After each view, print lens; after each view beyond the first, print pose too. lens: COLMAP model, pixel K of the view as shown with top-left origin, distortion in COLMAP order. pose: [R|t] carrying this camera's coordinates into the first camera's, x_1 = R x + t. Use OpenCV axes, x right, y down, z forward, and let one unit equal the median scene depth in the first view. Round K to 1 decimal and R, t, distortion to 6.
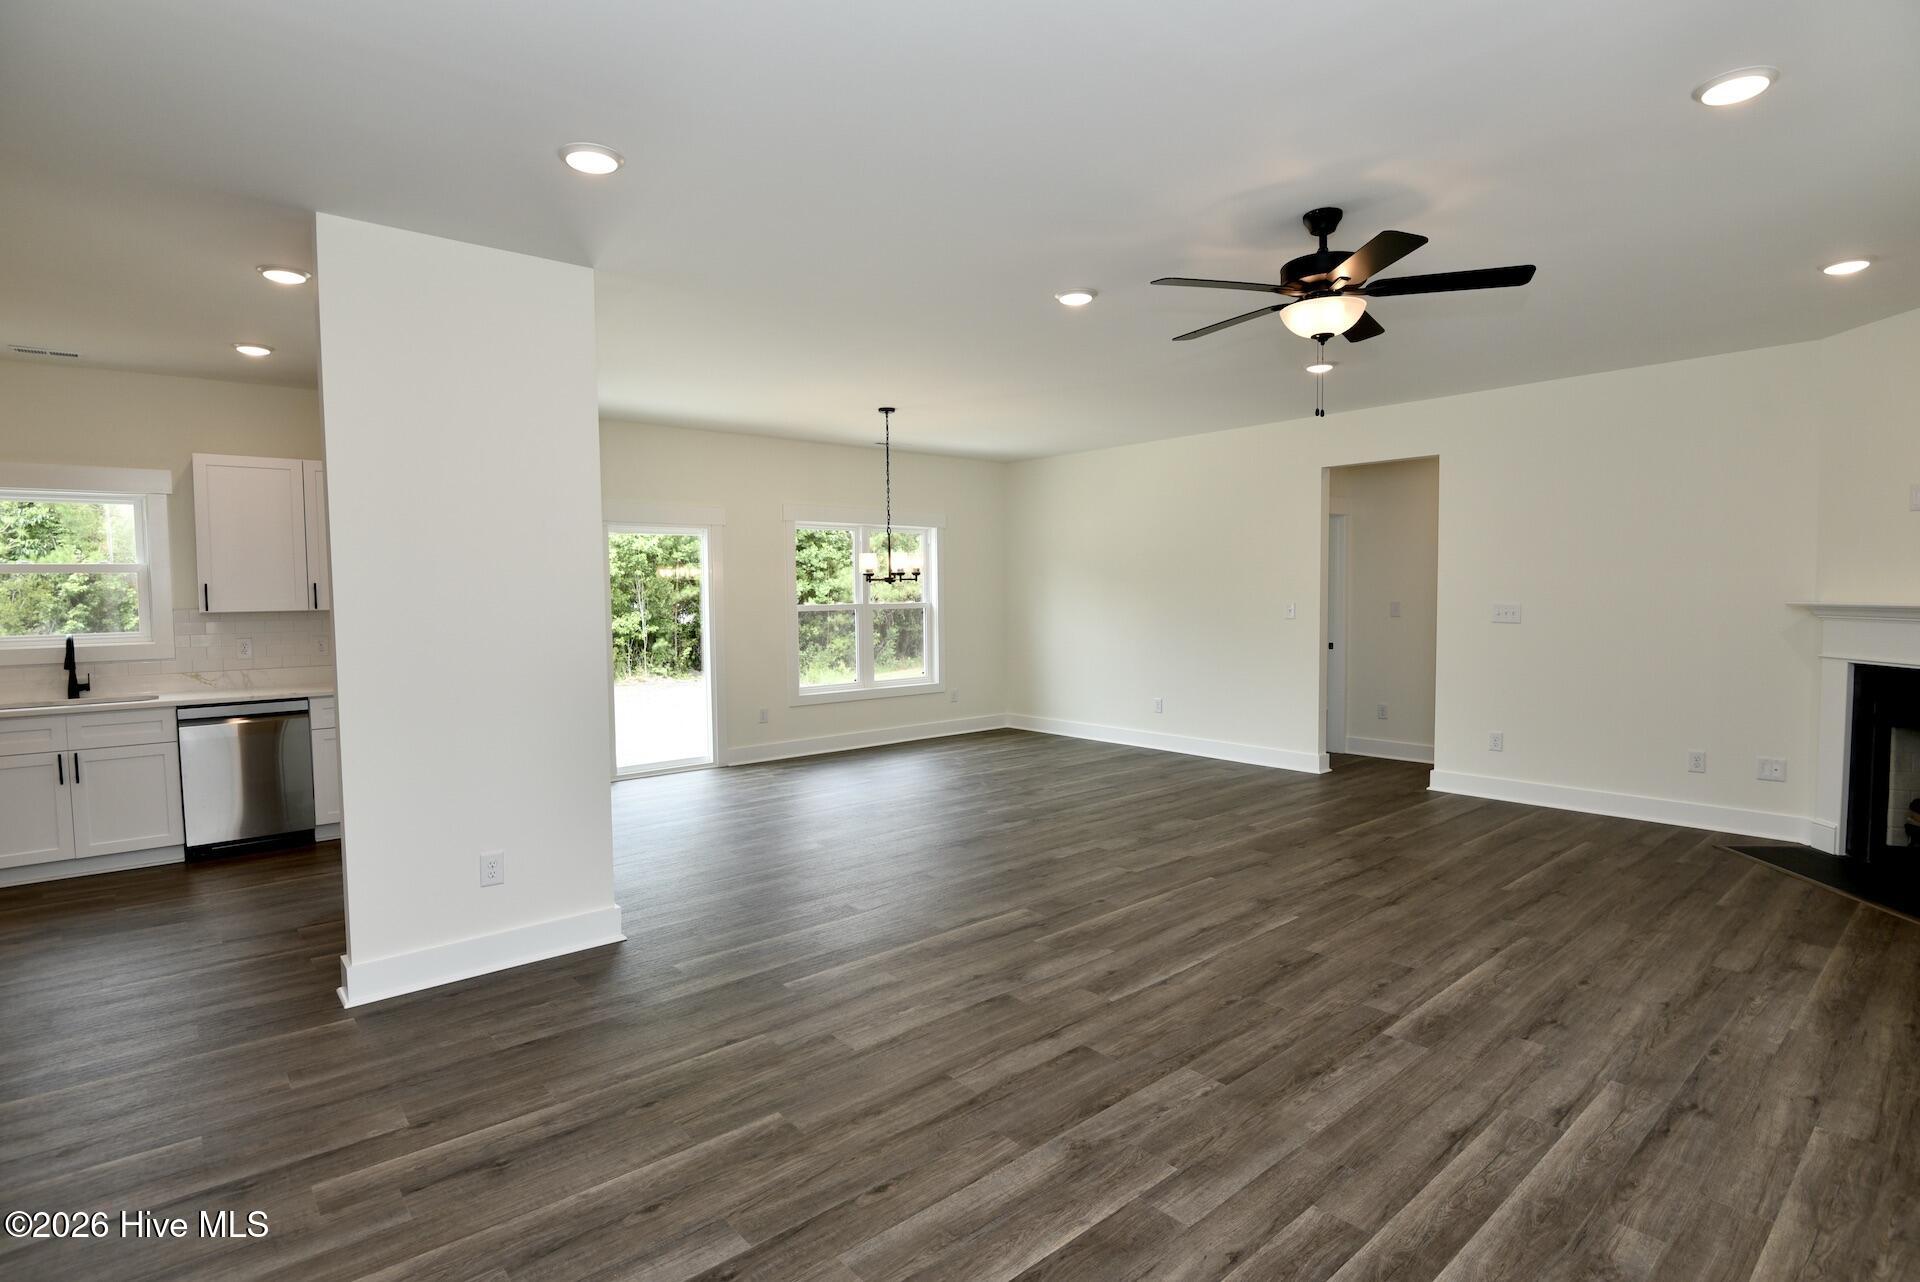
lens RADIAL K [[951.1, 0, 966.9], [0, 951.1, 642.2], [0, 0, 1]] dist [-0.005385, -0.013630]
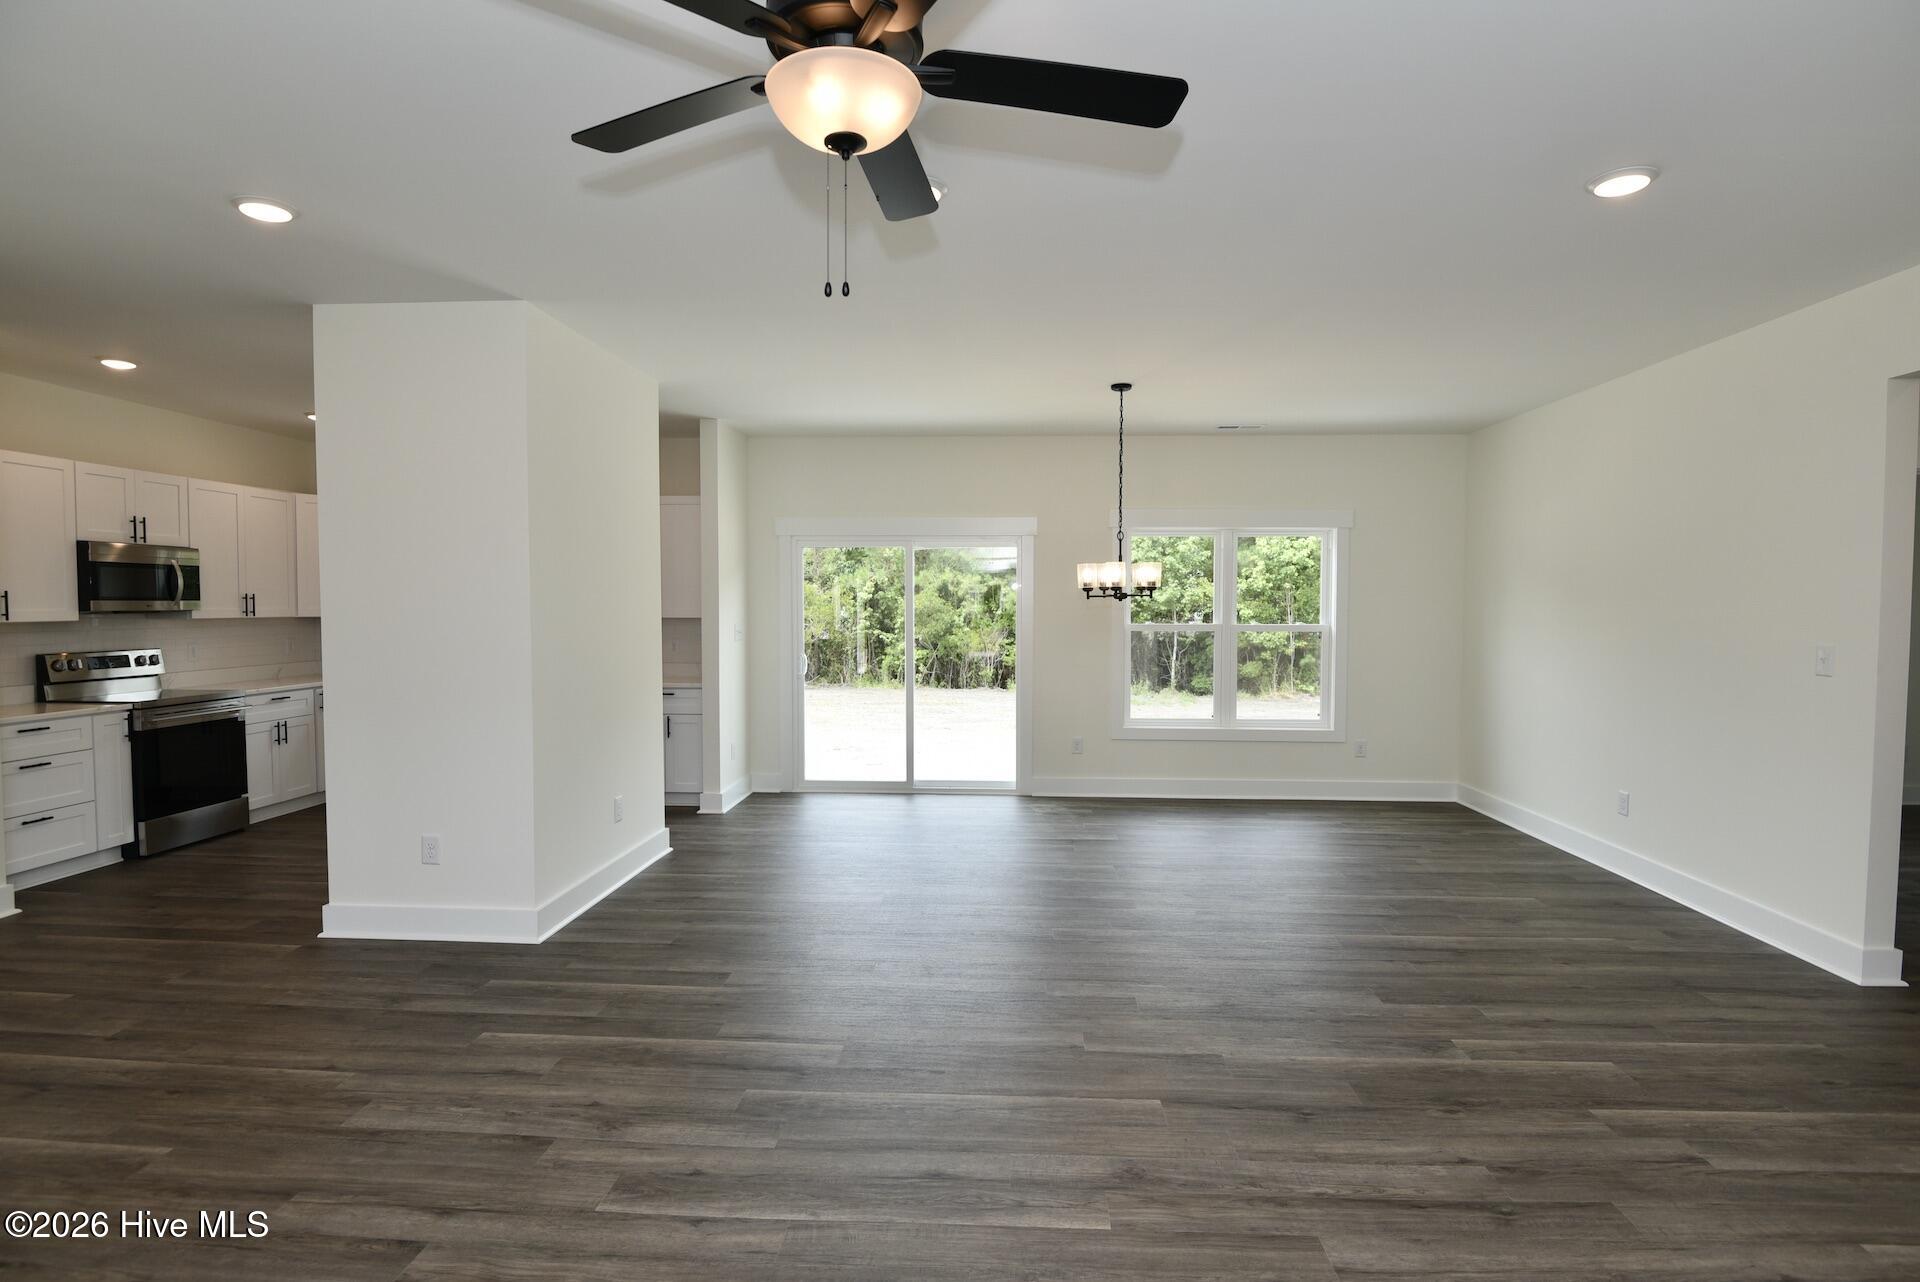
lens RADIAL K [[951.1, 0, 966.9], [0, 951.1, 642.2], [0, 0, 1]] dist [-0.005385, -0.013630]
pose [[0.719063, 0.040151, -0.693784, 0.649859], [-0.048958, 0.998776, 0.007060, -0.042494], [0.693219, 0.028889, 0.720148, 0.547511]]
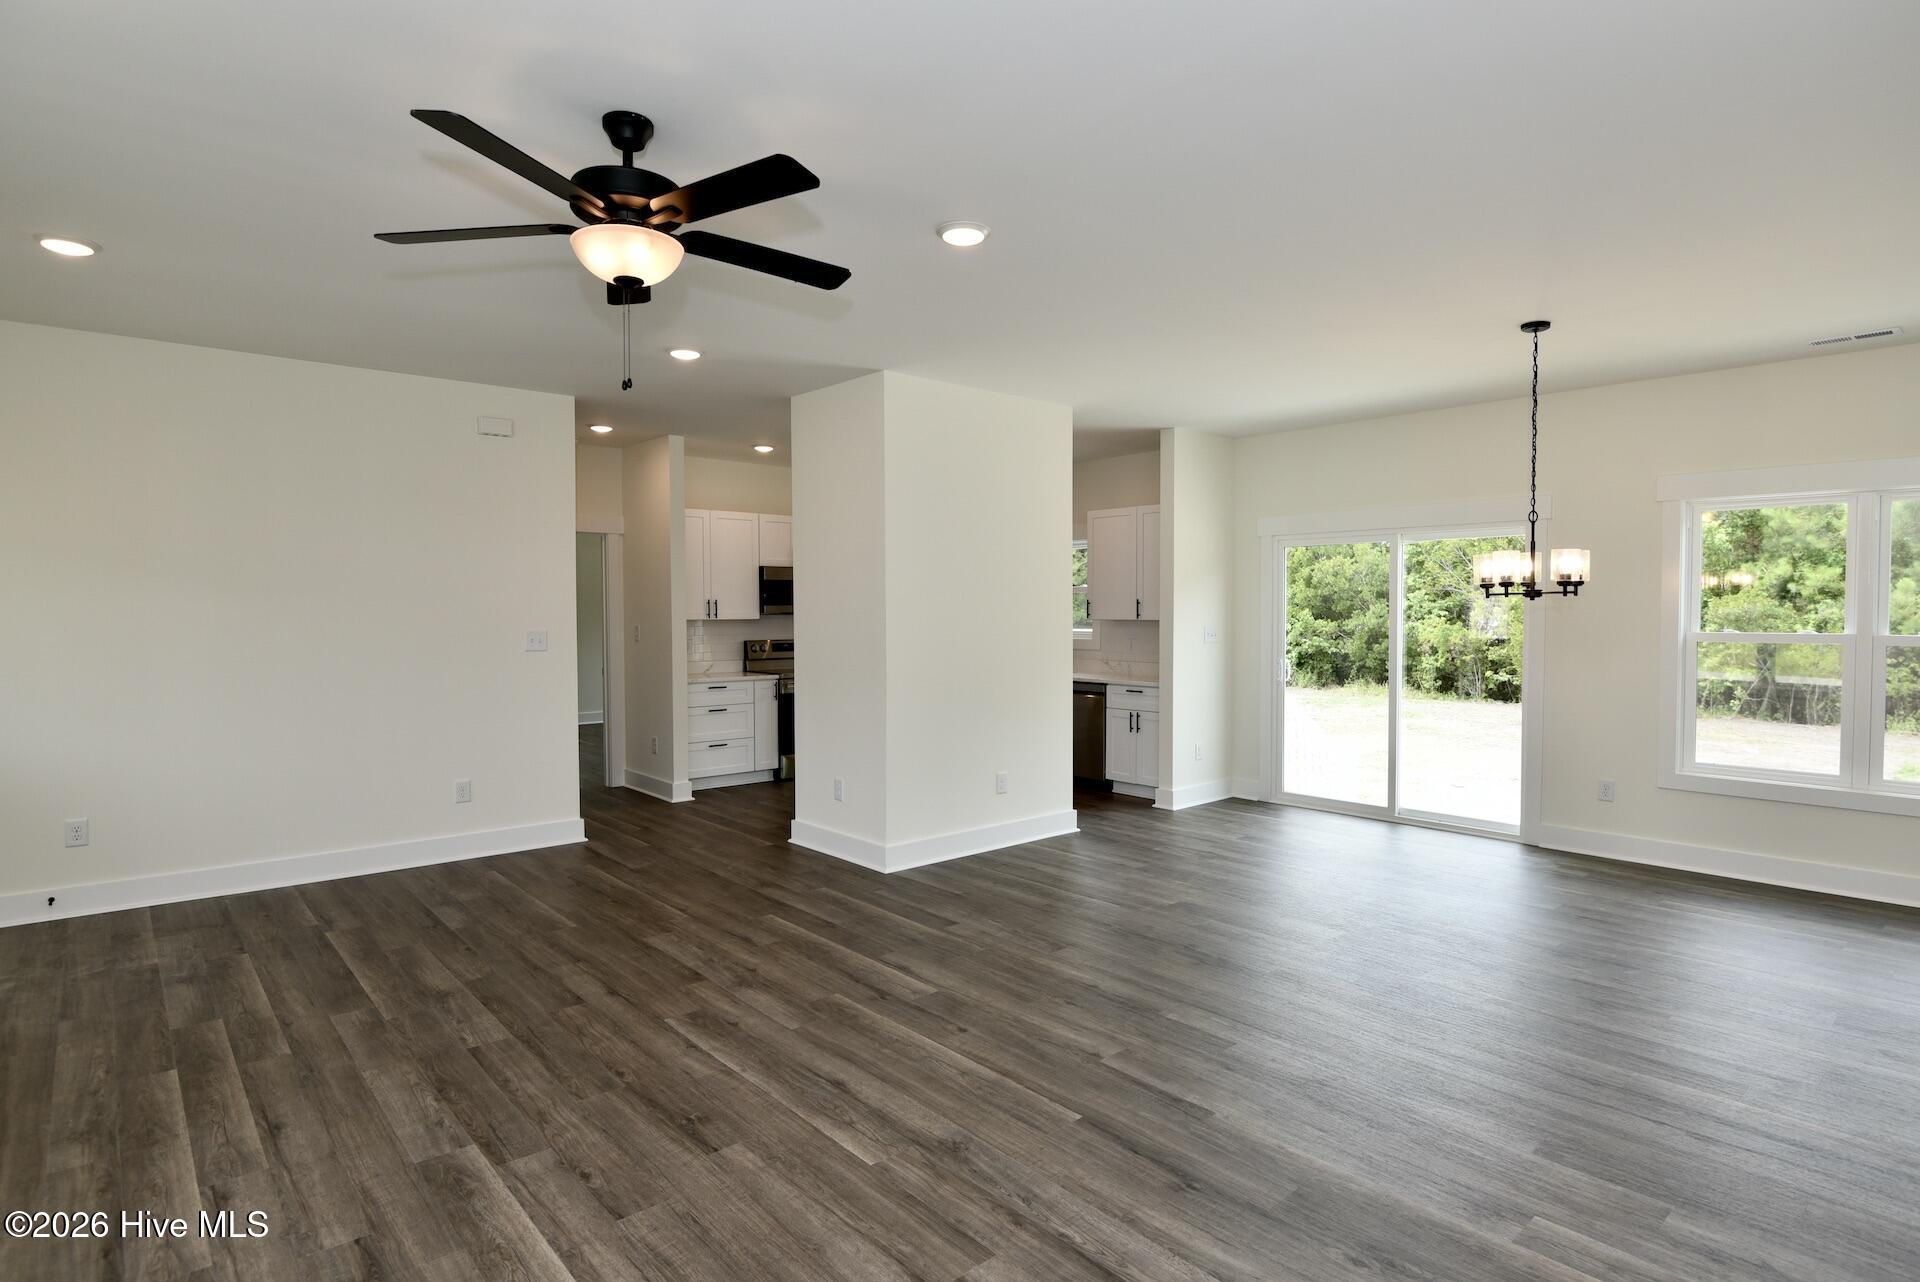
lens RADIAL K [[993.3, 0, 967.6], [0, 993.3, 638.7], [0, 0, 1]] dist [-0.017630, -0.005214]
pose [[0.011740, 0.040848, -0.999096, 0.956422], [-0.054961, 0.997681, 0.040144, -0.068752], [0.998420, 0.054440, 0.013958, 1.033441]]
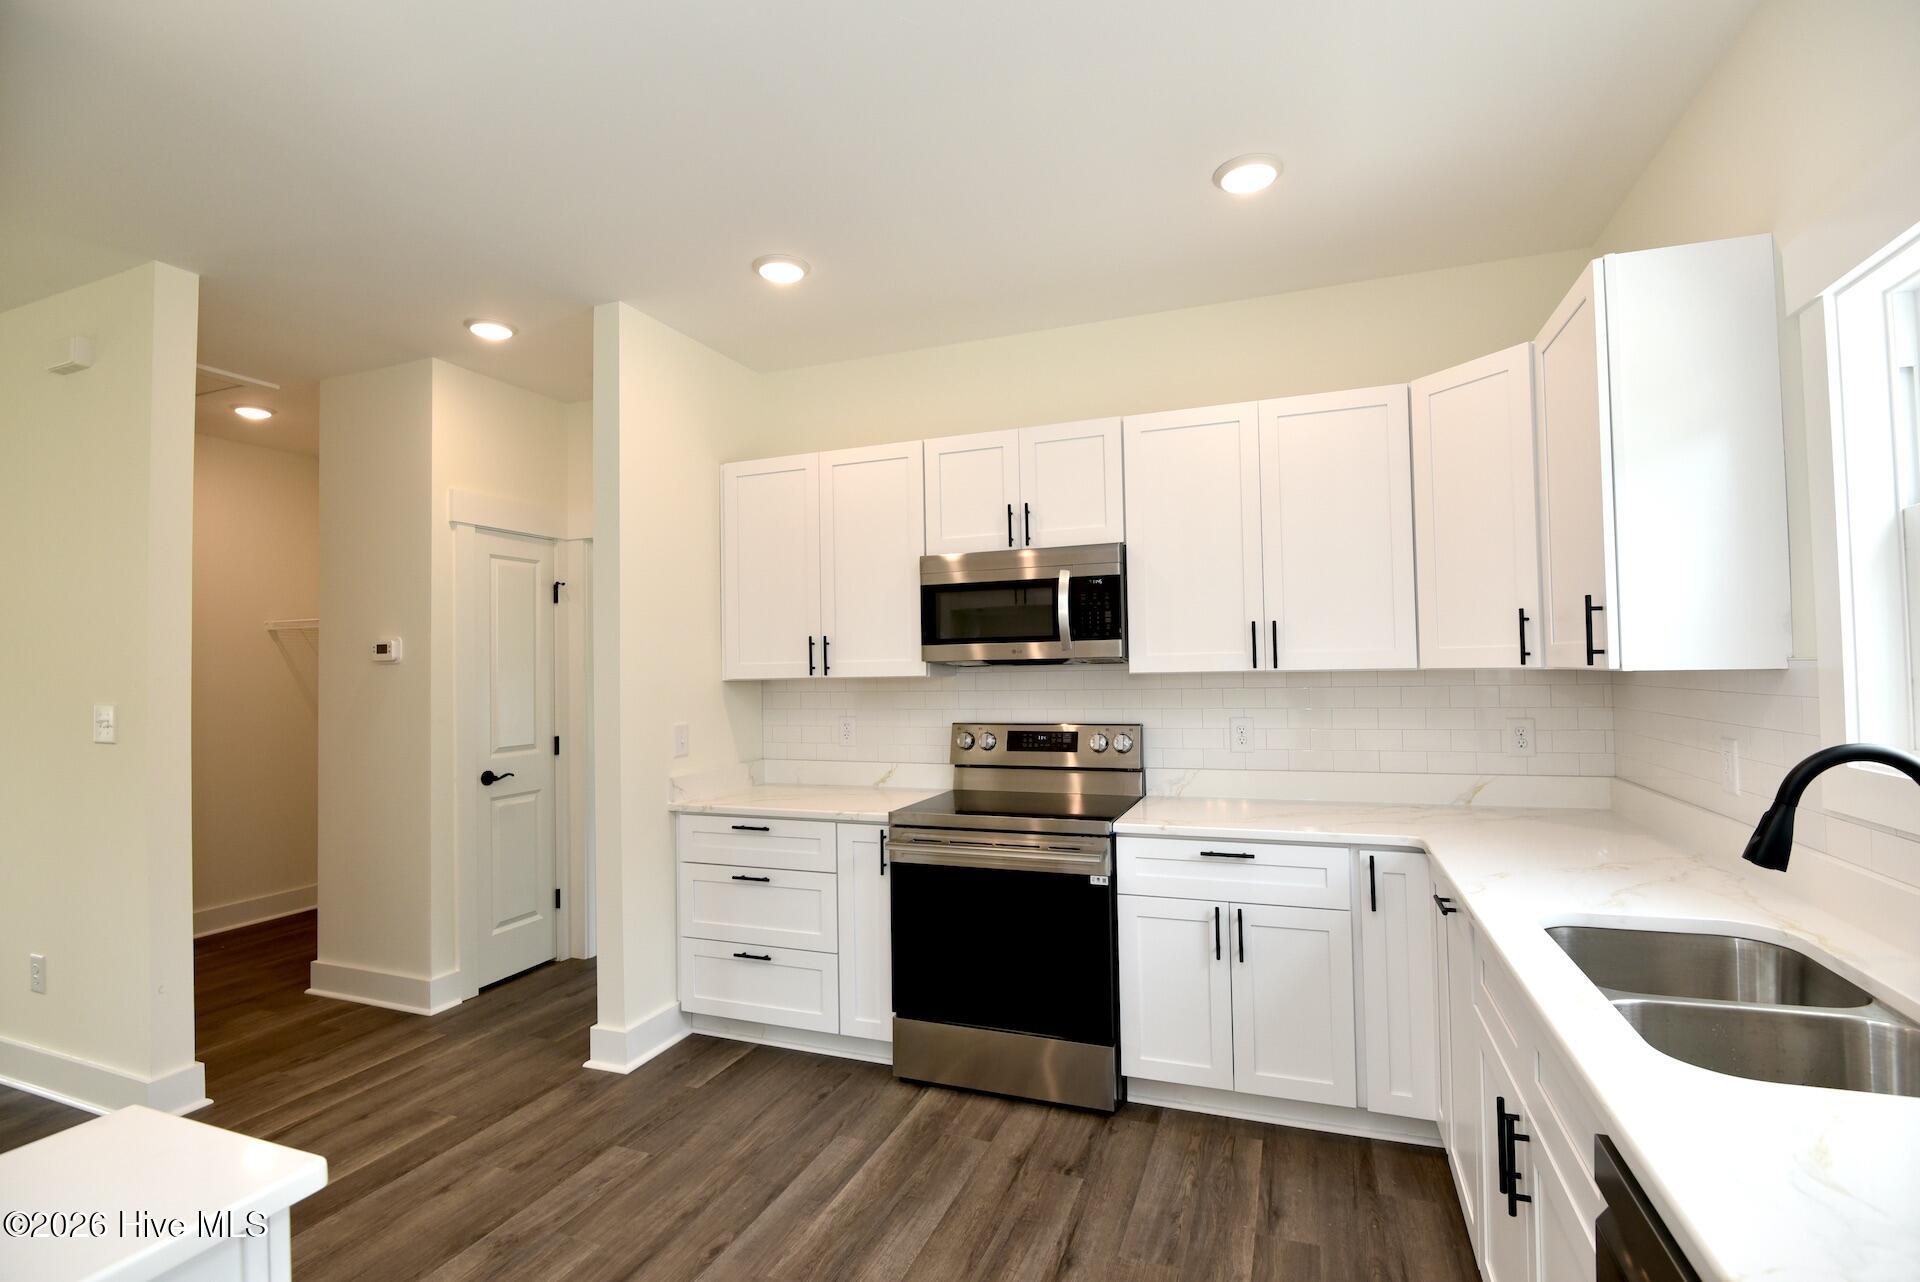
lens RADIAL K [[887.3, 0, 968.1], [0, 887.3, 643.8], [0, 0, 1]] dist [0.003623, -0.013283]
pose [[-0.879800, 0.012338, -0.475184, -0.760601], [0.000918, 0.999705, 0.024257, -0.052472], [0.475344, 0.020905, -0.879552, 1.354381]]
